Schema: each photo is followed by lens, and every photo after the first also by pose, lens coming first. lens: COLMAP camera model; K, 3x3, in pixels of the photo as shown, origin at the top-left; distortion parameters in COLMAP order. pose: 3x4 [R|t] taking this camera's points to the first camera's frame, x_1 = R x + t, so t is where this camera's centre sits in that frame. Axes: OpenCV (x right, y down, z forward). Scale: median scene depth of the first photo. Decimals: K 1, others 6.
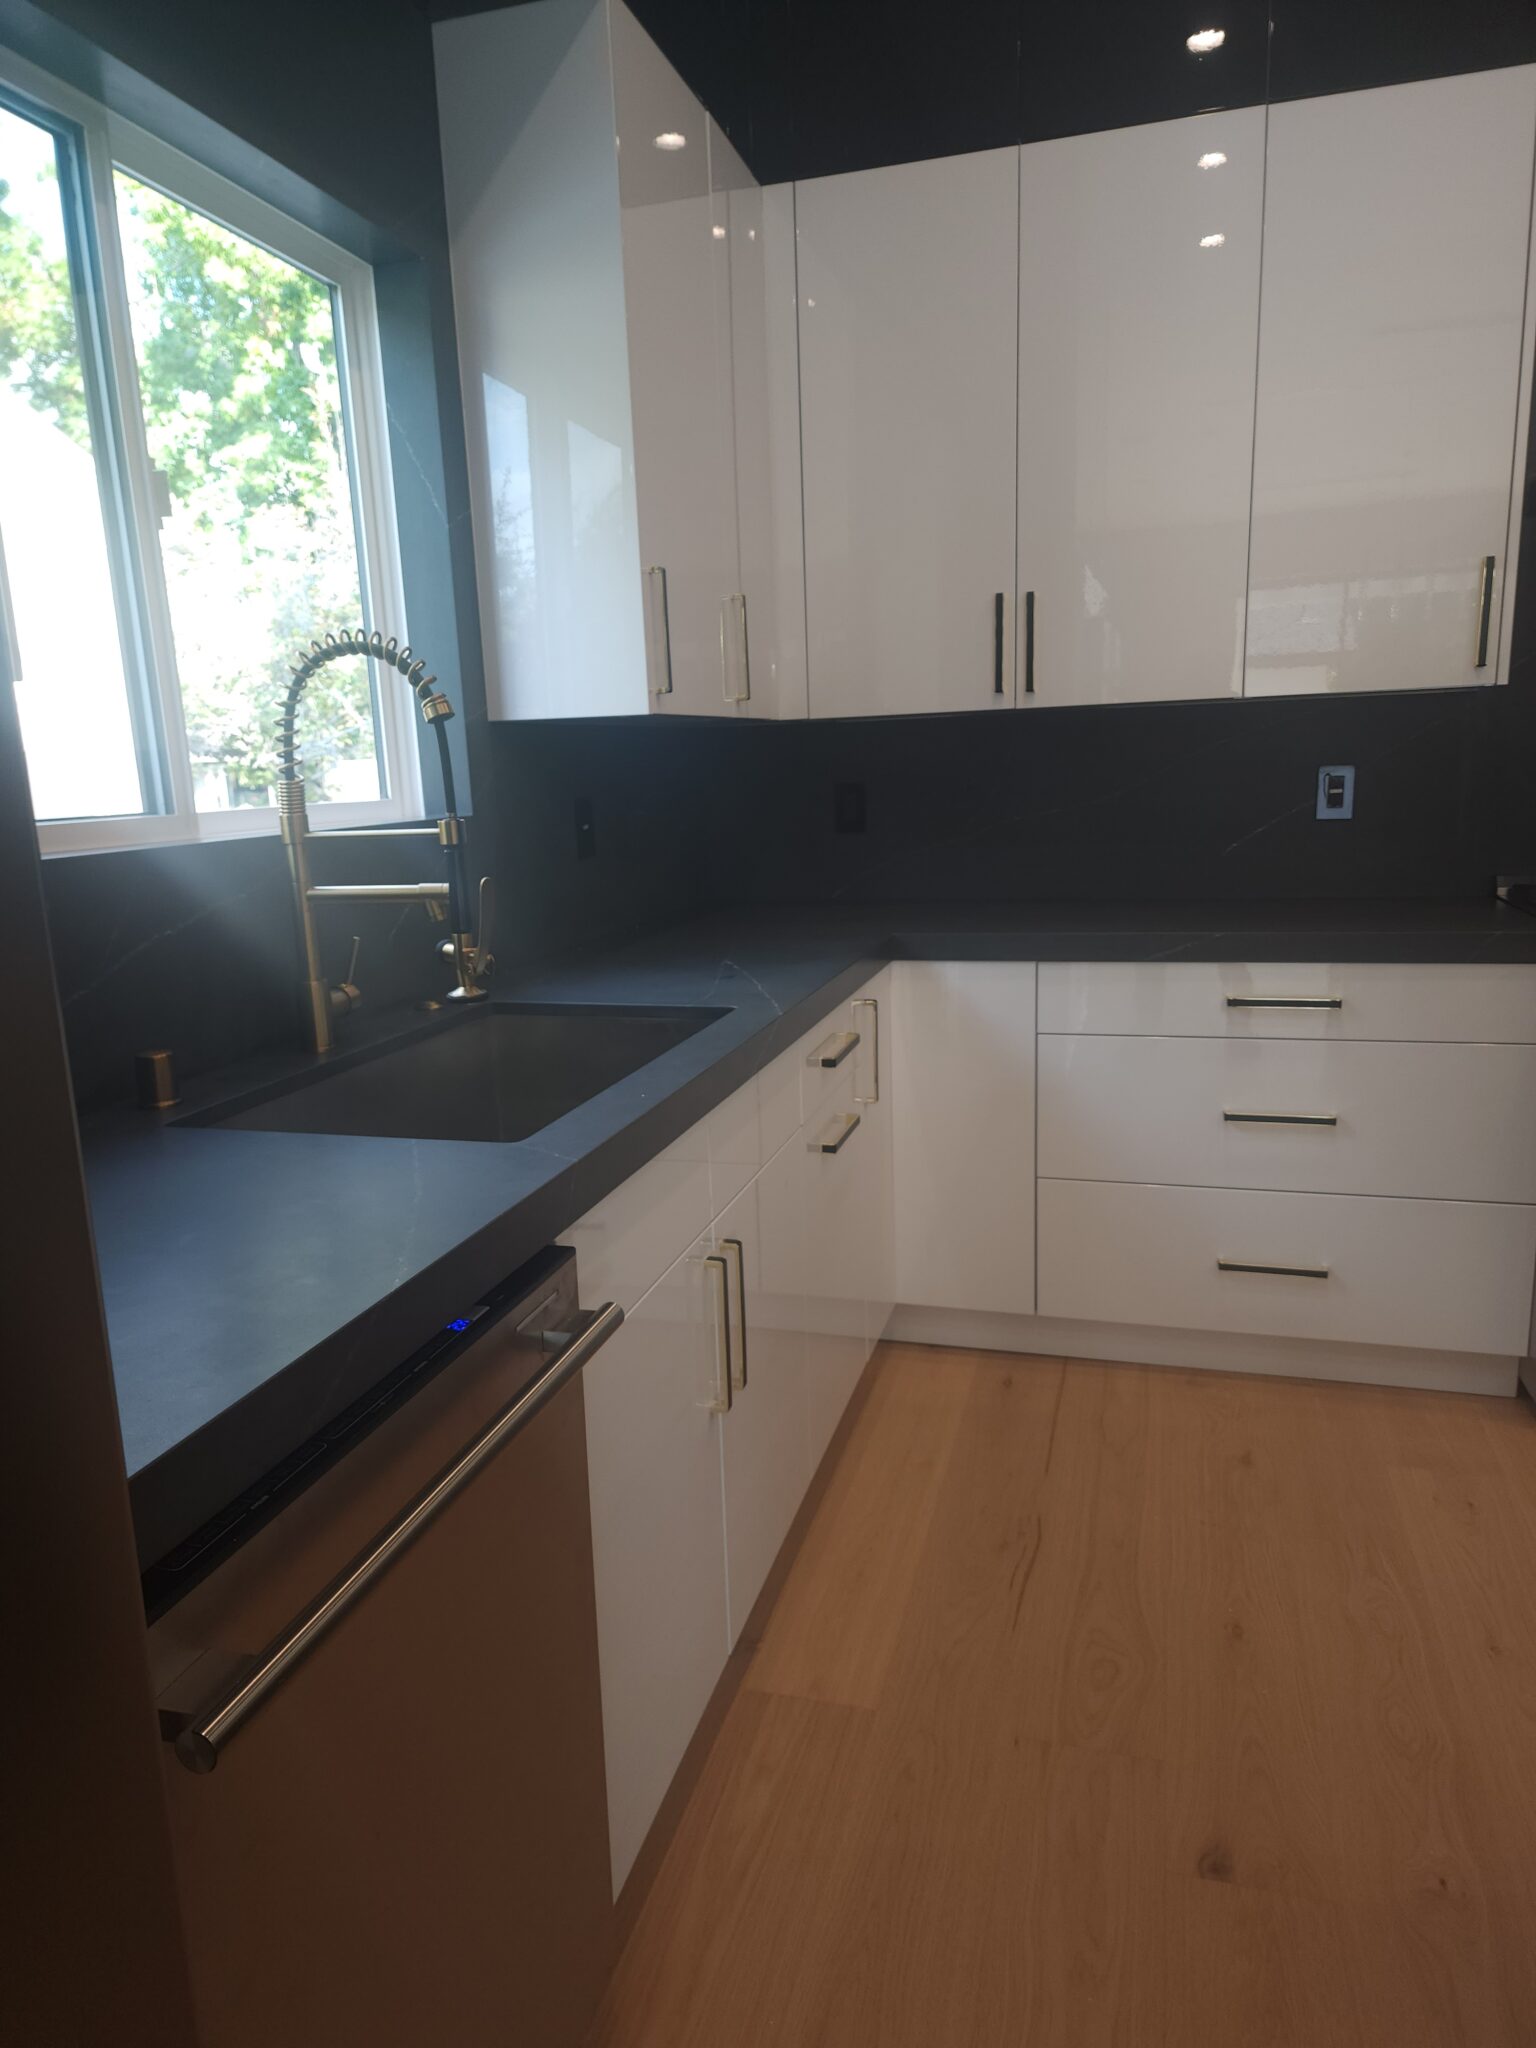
lens RADIAL K [[1365.2, 0, 764.4], [0, 1365.2, 1040.5], [0, 0, 1]] dist [0.071297, -0.062838]
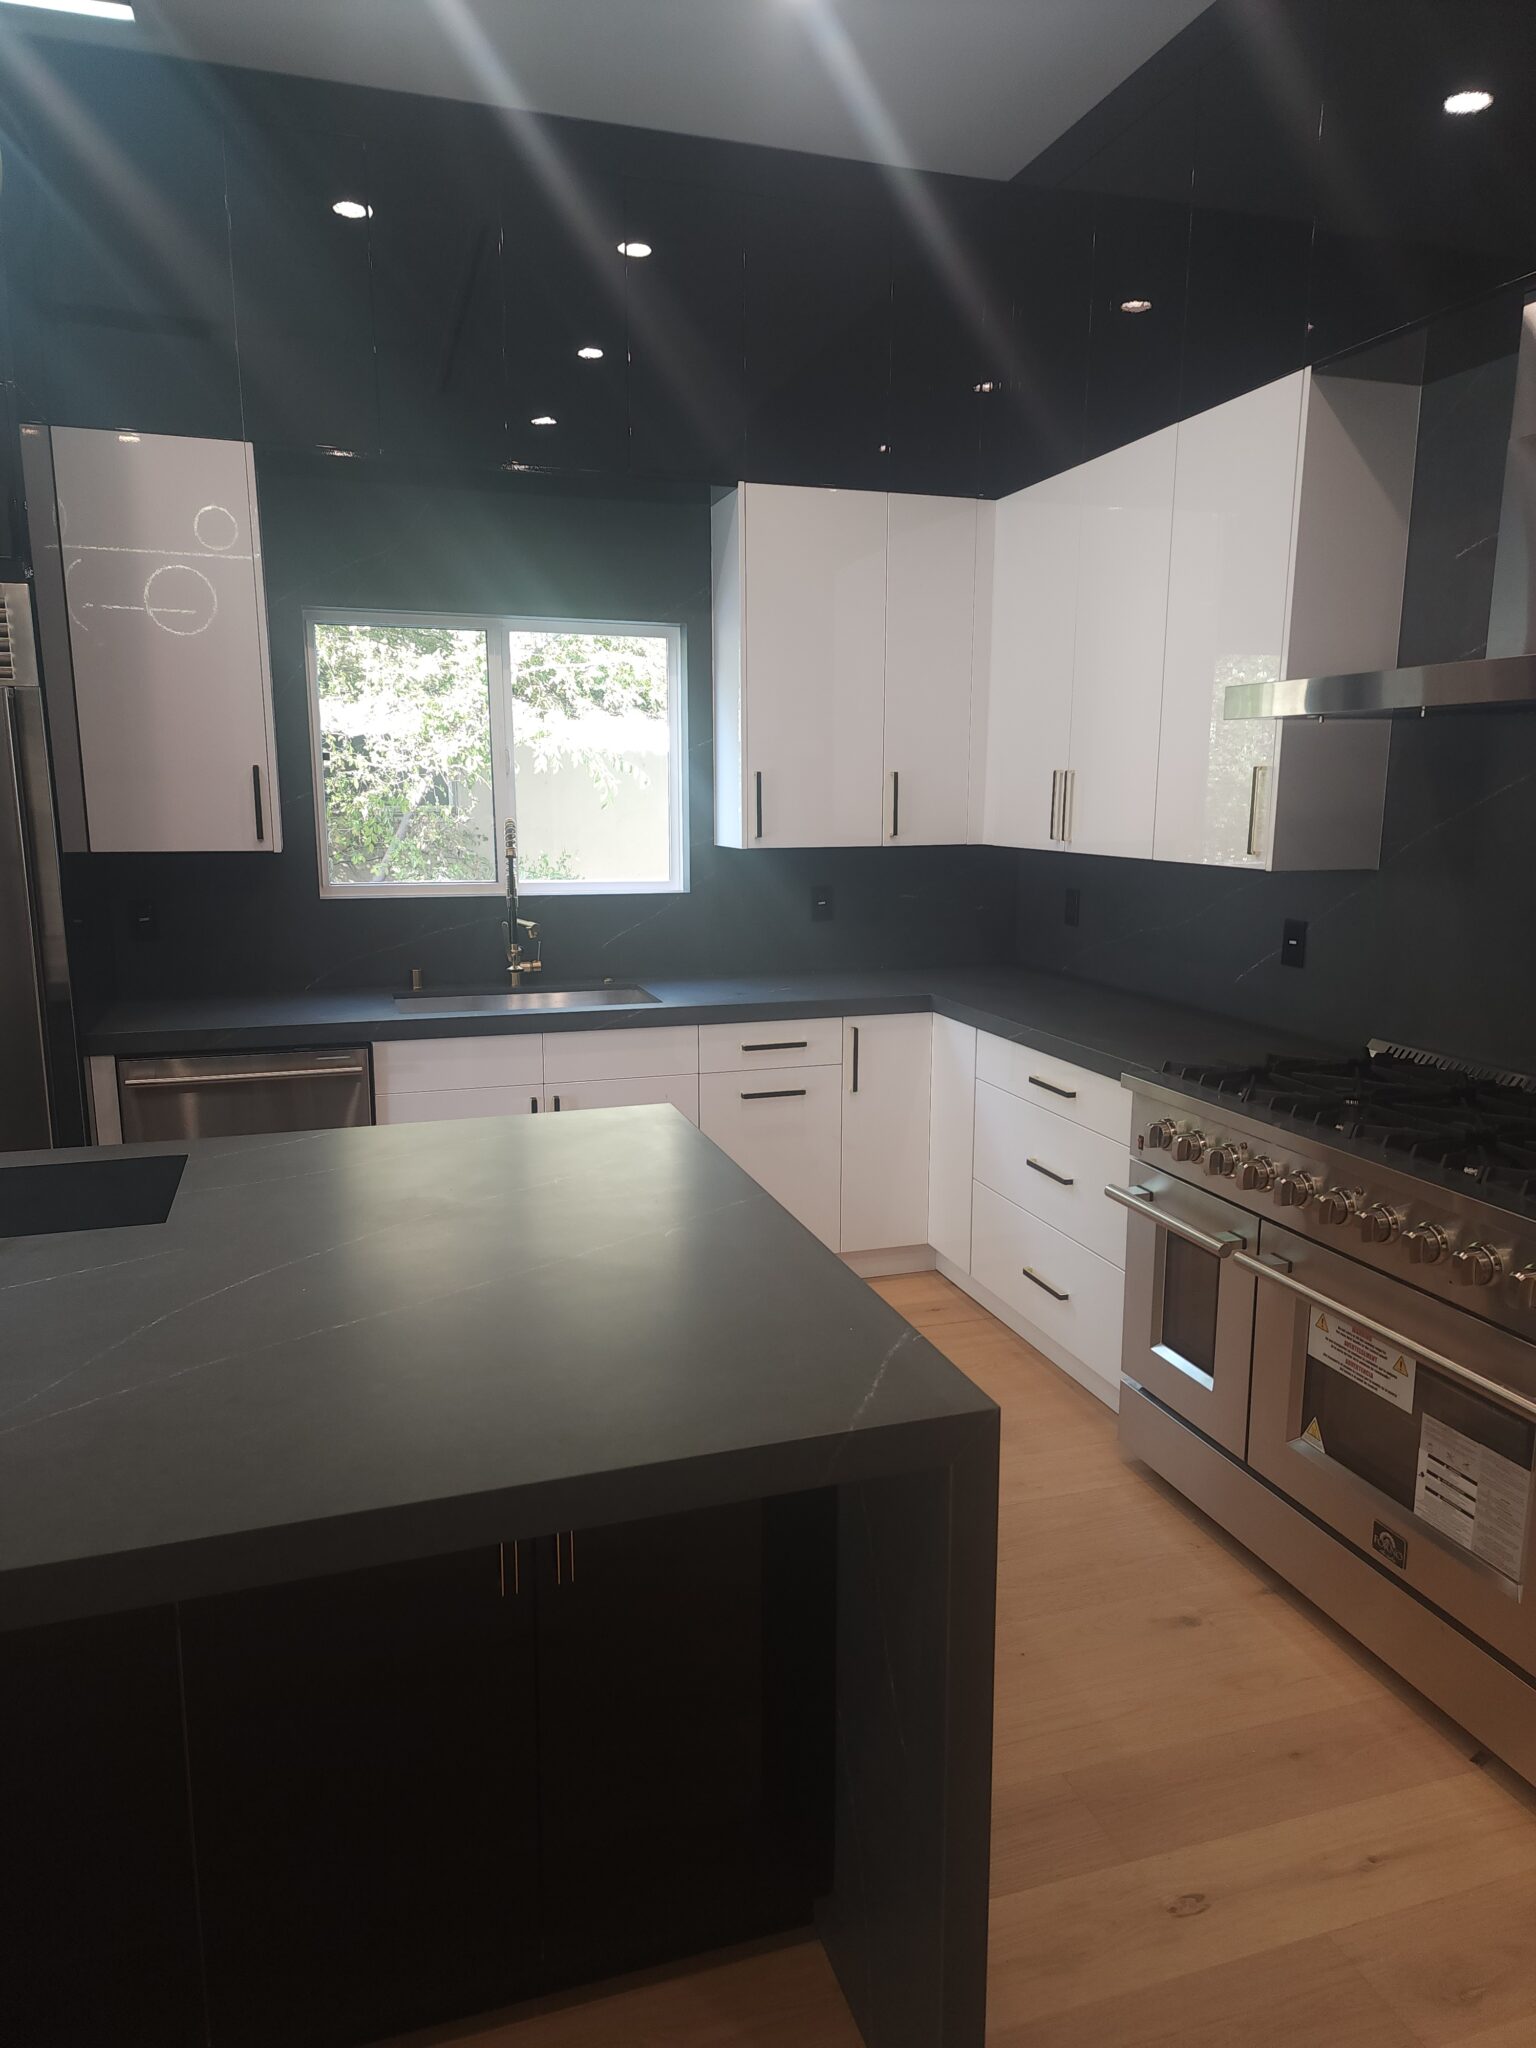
lens RADIAL K [[1365.2, 0, 764.4], [0, 1365.2, 1040.5], [0, 0, 1]] dist [0.071297, -0.062838]
pose [[0.566874, 0.191774, -0.801172, 1.262889], [-0.189647, 0.976785, 0.099623, -0.149947], [0.801678, 0.095466, 0.590083, -0.027269]]
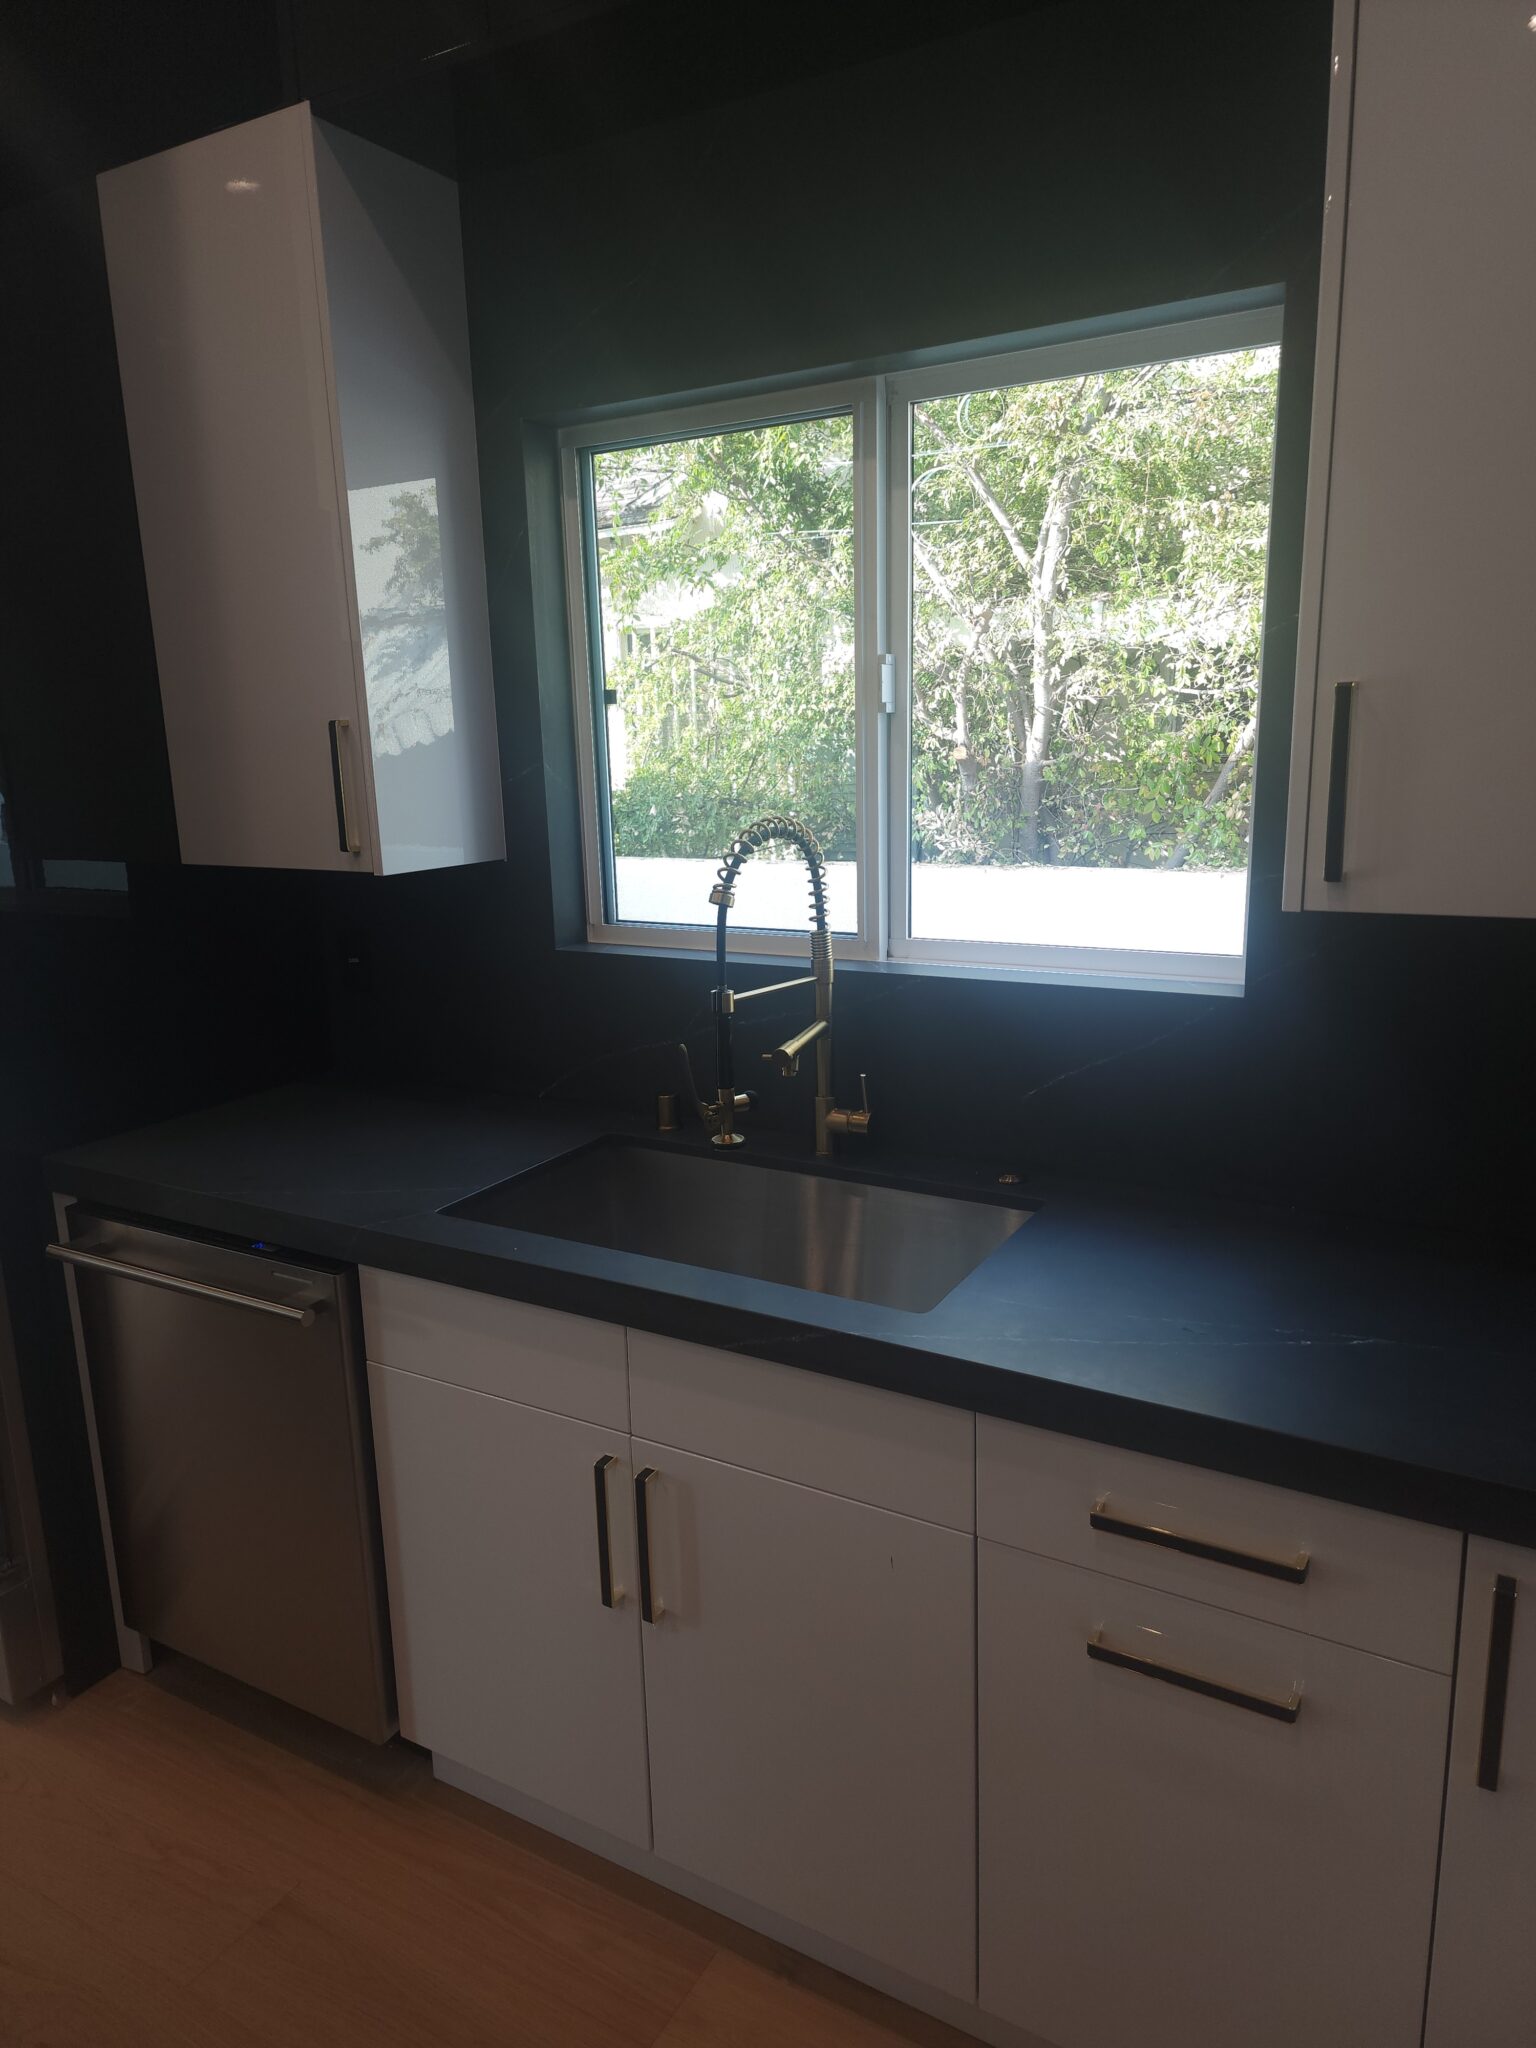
lens RADIAL K [[1379.4, 0, 740.3], [0, 1379.4, 1020.2], [0, 0, 1]] dist [0.067030, -0.066360]
pose [[-0.244965, 0.245069, -0.938048, 0.515944], [-0.154781, 0.945232, 0.287366, -0.287656], [0.957097, 0.215586, -0.193617, 0.775316]]
